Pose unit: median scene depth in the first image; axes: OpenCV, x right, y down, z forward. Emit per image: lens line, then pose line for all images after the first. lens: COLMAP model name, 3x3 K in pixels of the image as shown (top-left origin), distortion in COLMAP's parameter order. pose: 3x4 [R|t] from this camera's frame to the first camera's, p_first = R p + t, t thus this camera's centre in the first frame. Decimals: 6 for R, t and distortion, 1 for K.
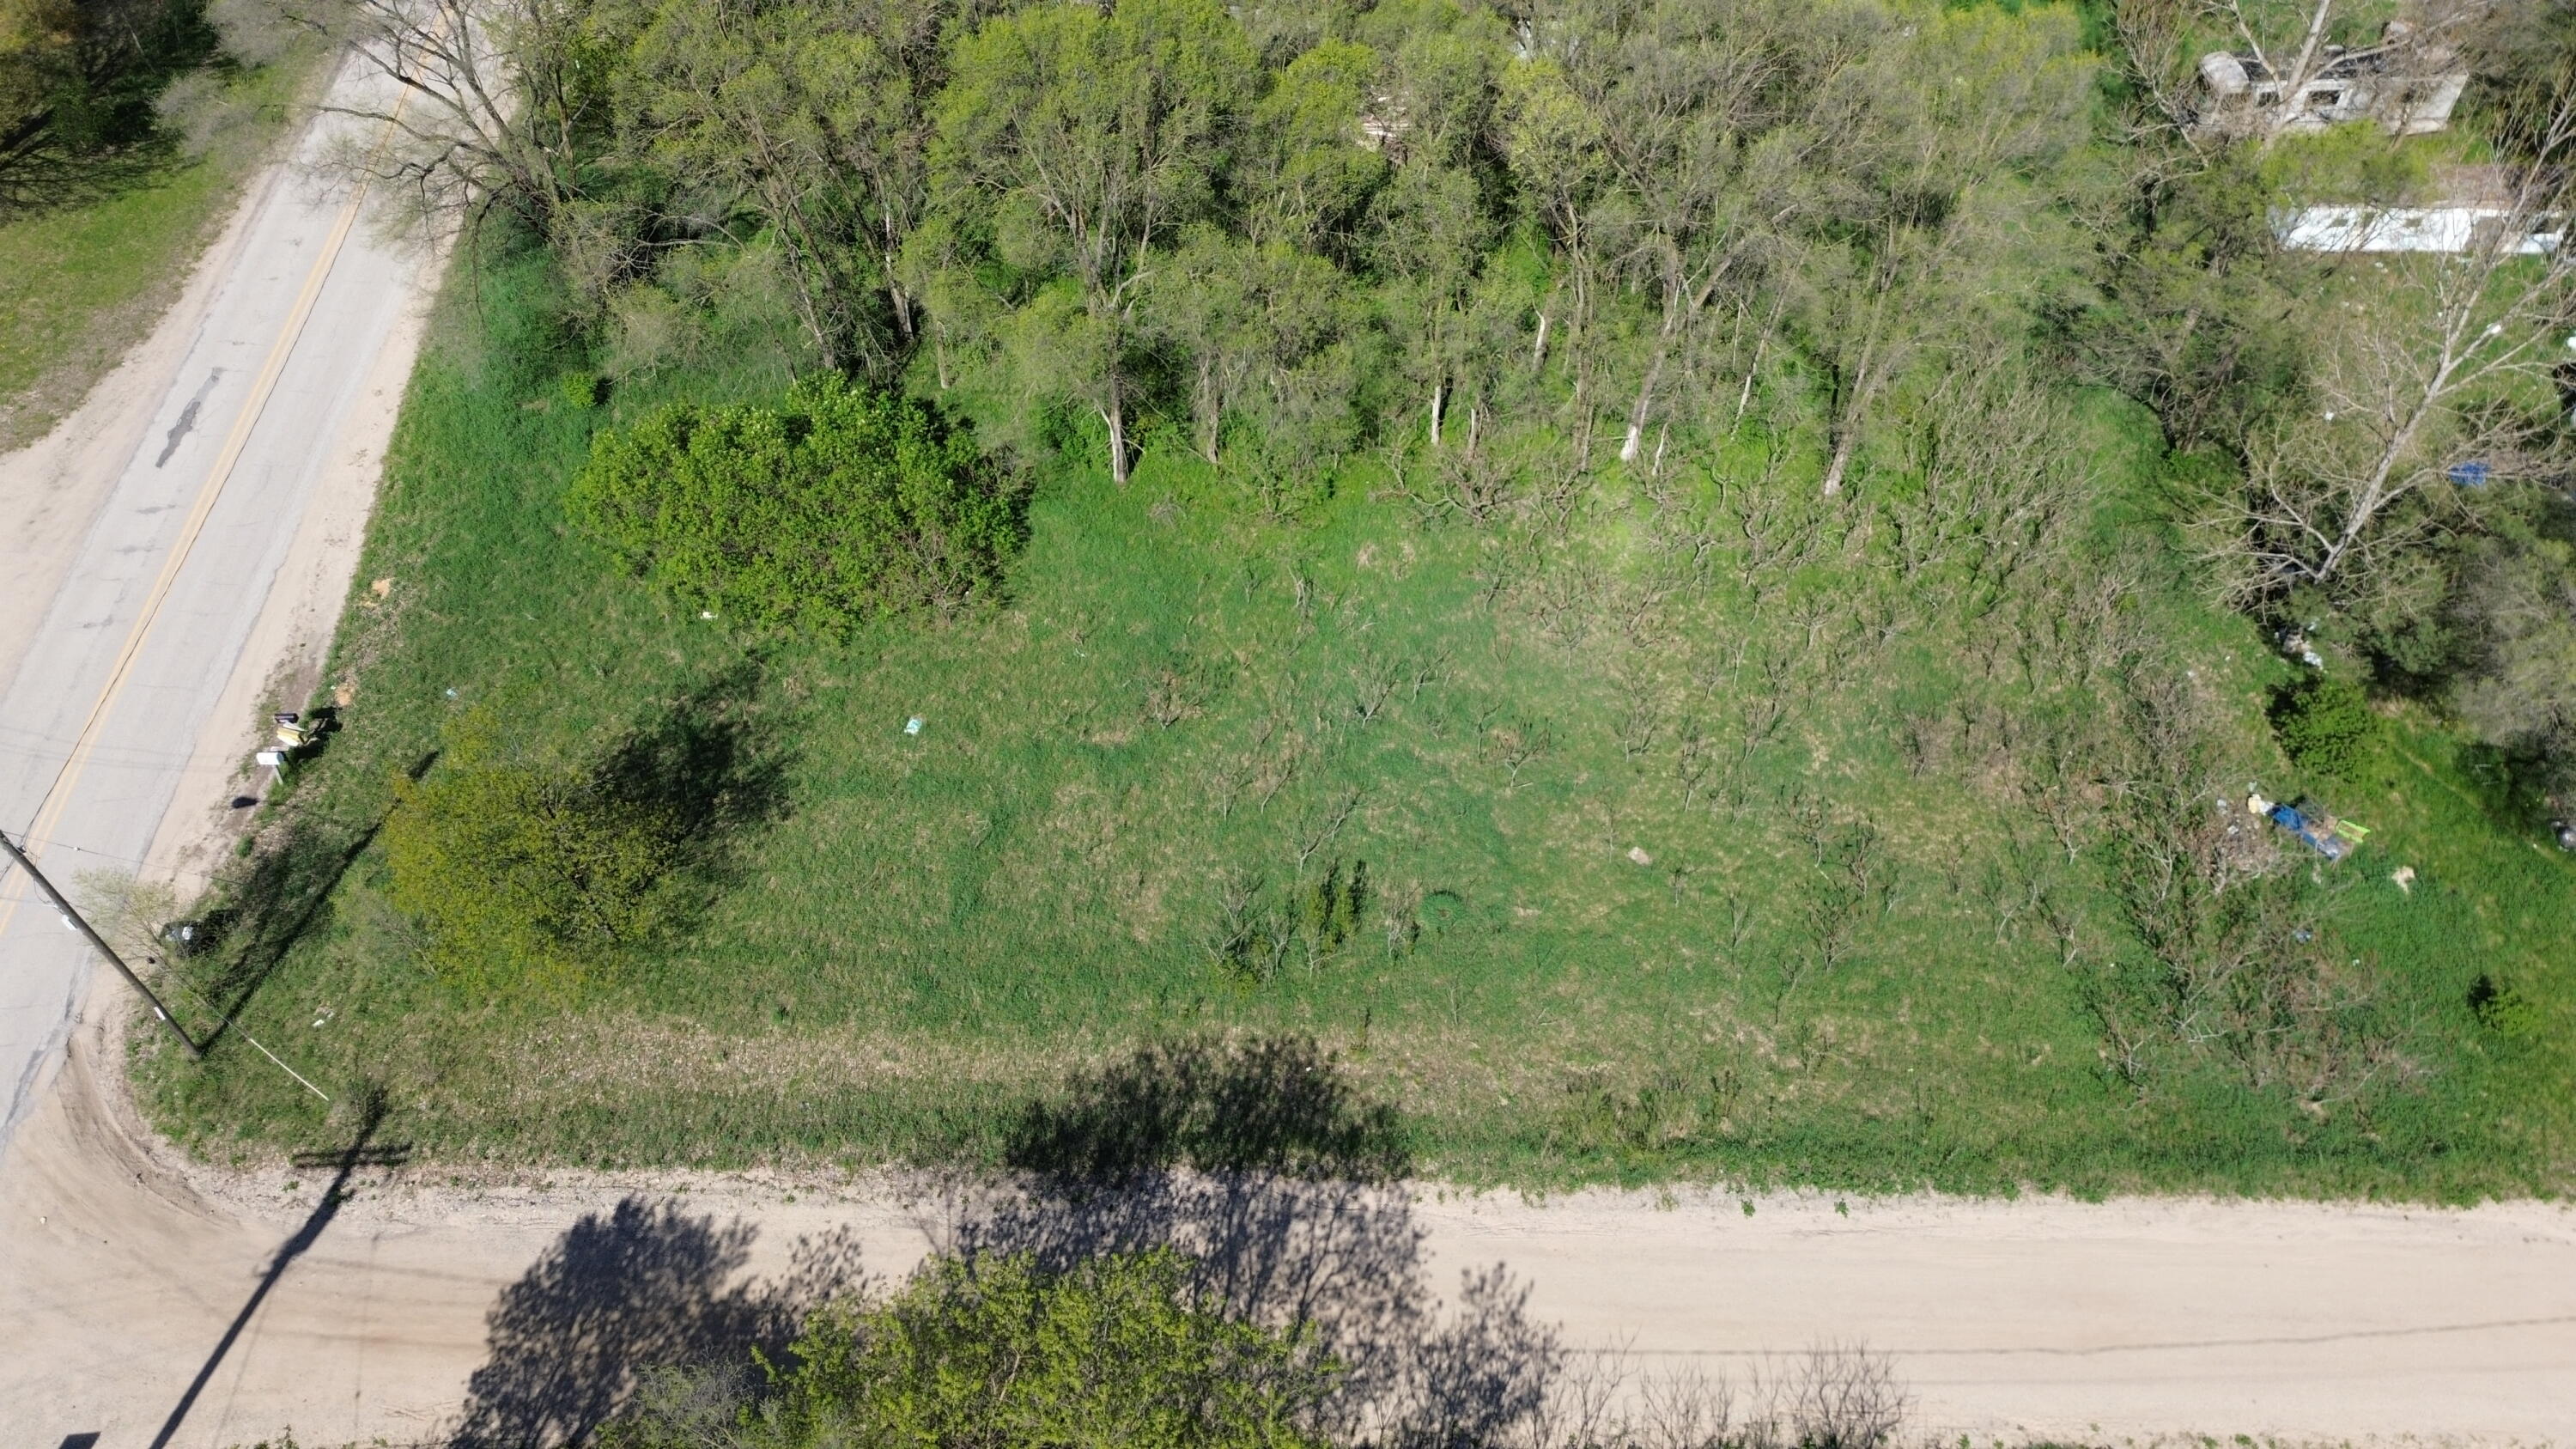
lens RADIAL K [[1778.2, 0, 1288.0], [0, 1778.2, 724.5], [0, 0, 1]] dist [0.058995, -0.055528]
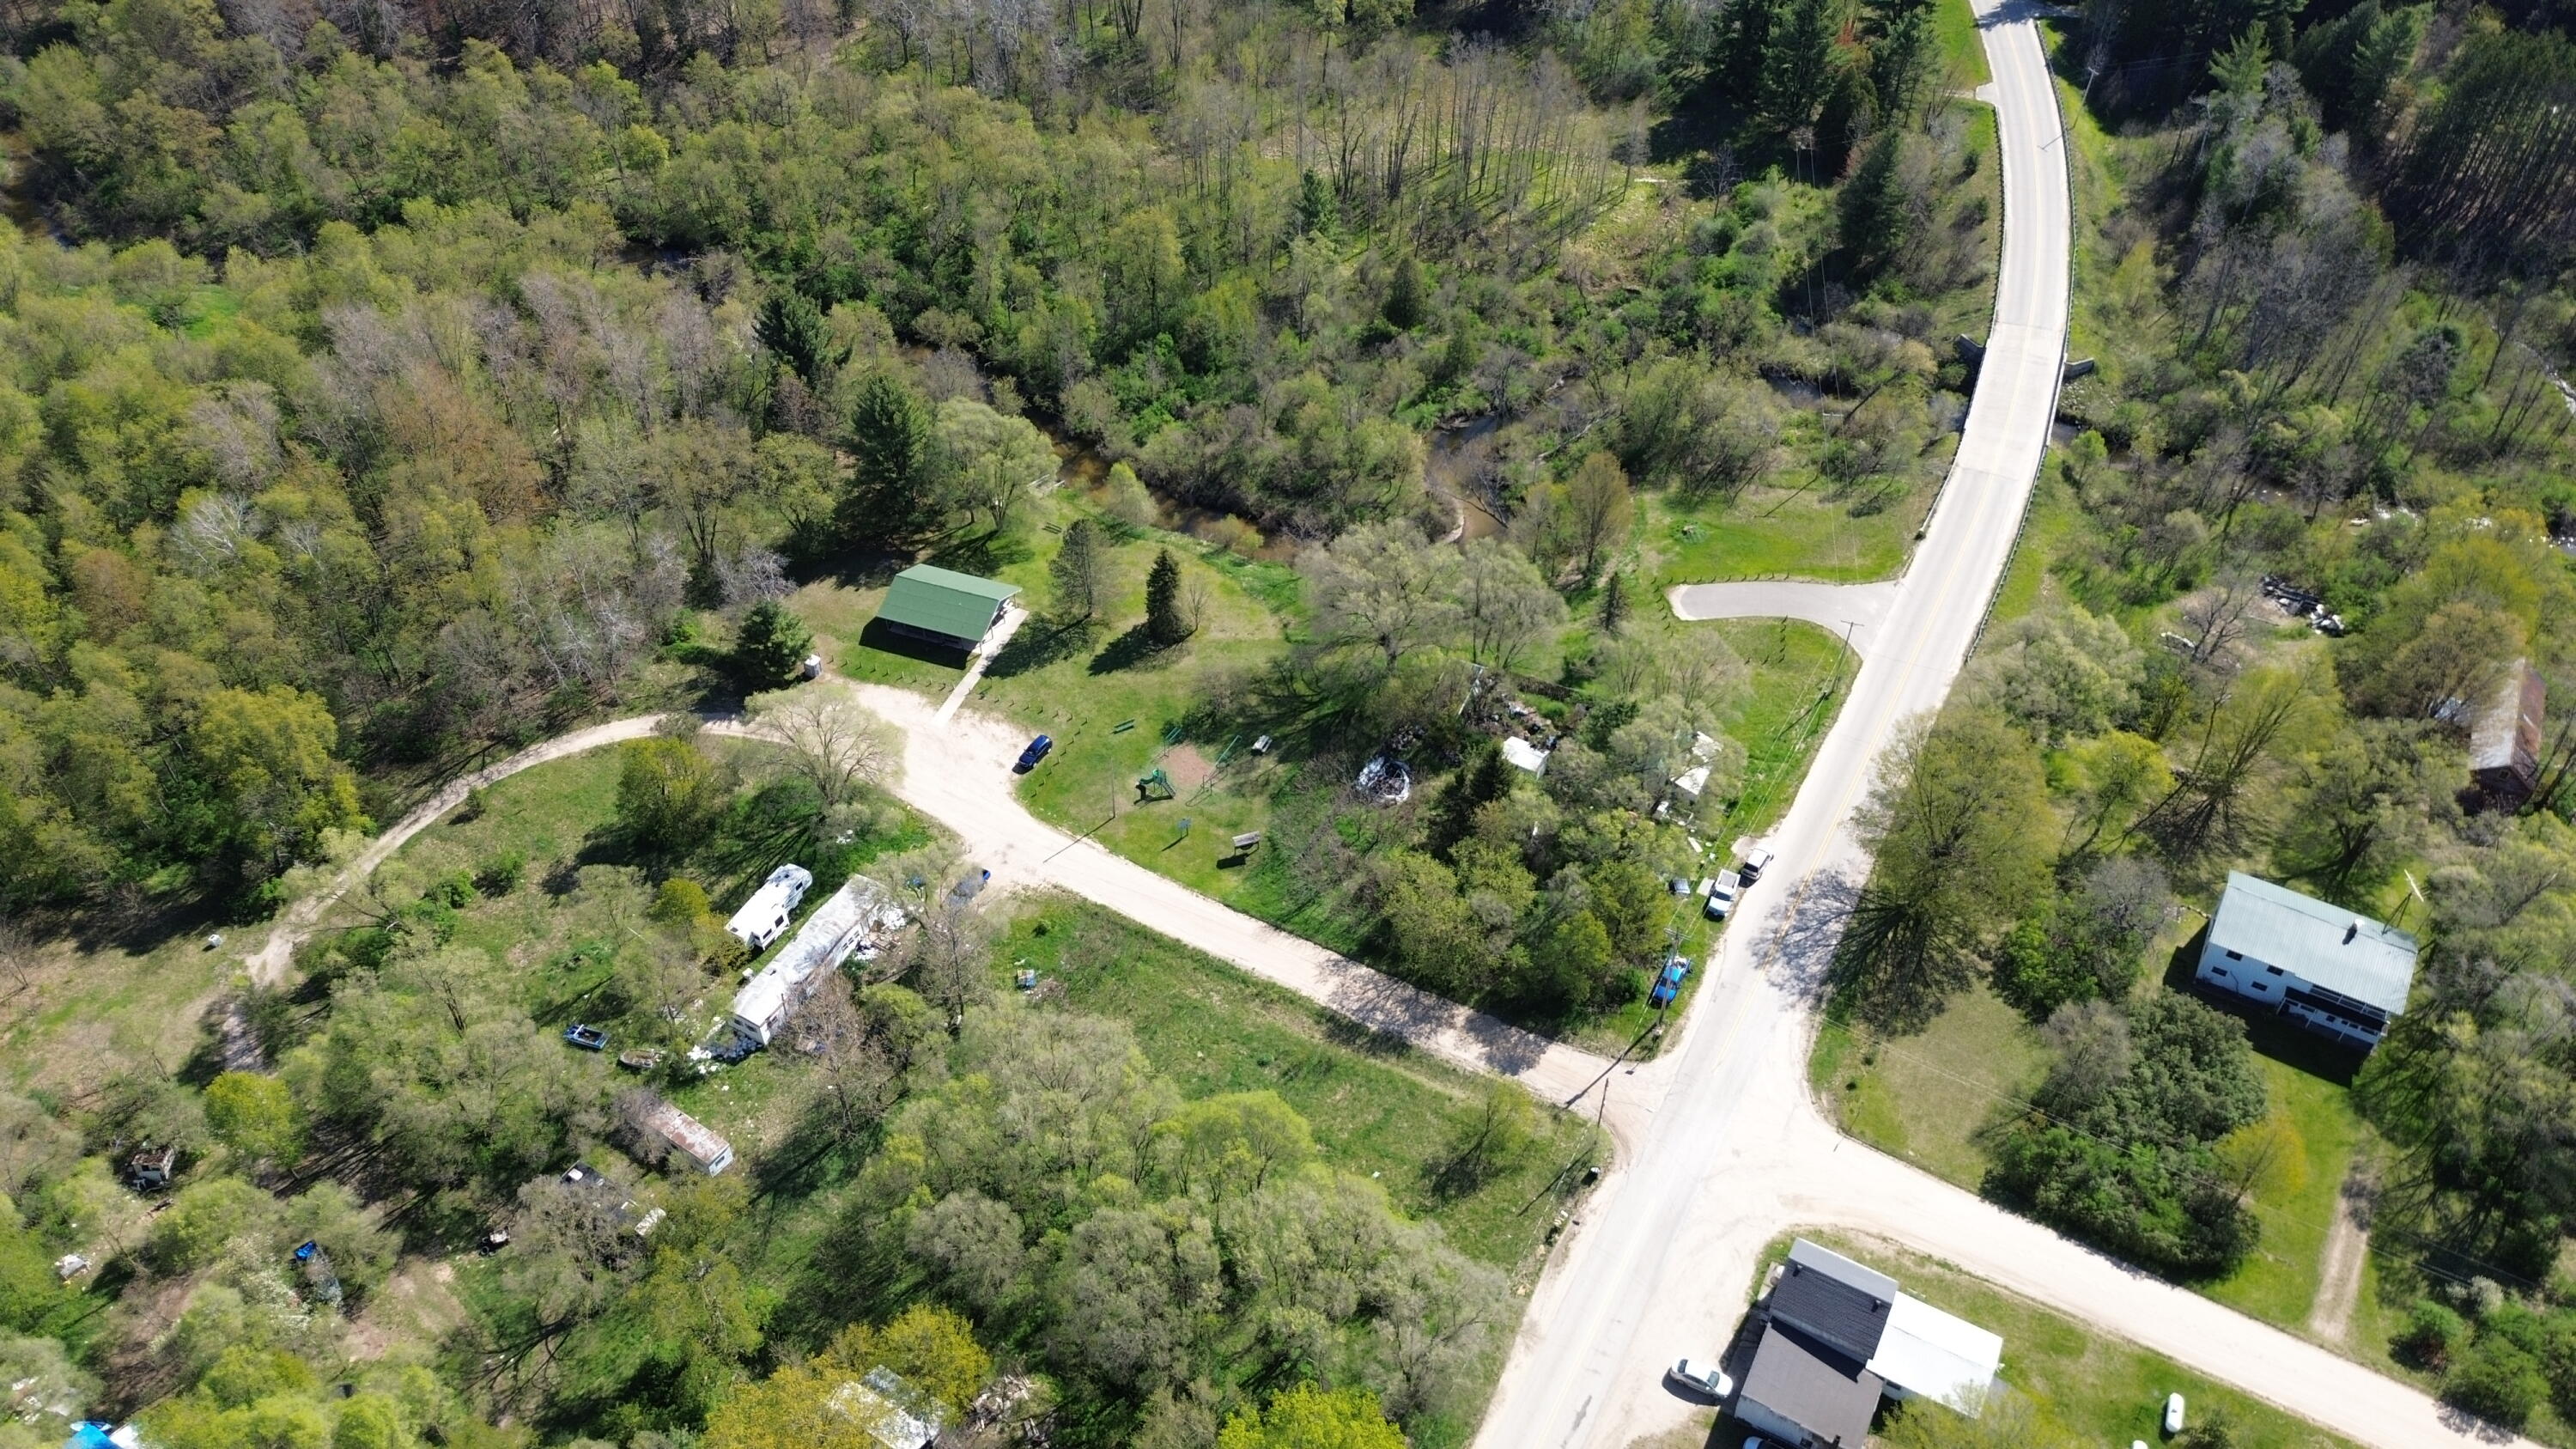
lens RADIAL K [[1778.2, 0, 1288.0], [0, 1778.2, 724.5], [0, 0, 1]] dist [0.058995, -0.055528]
pose [[-0.845215, -0.357548, 0.397204, -1.173001], [0.411375, 0.039164, 0.910624, -3.286733], [-0.341148, 0.933073, 0.113985, 0.010163]]
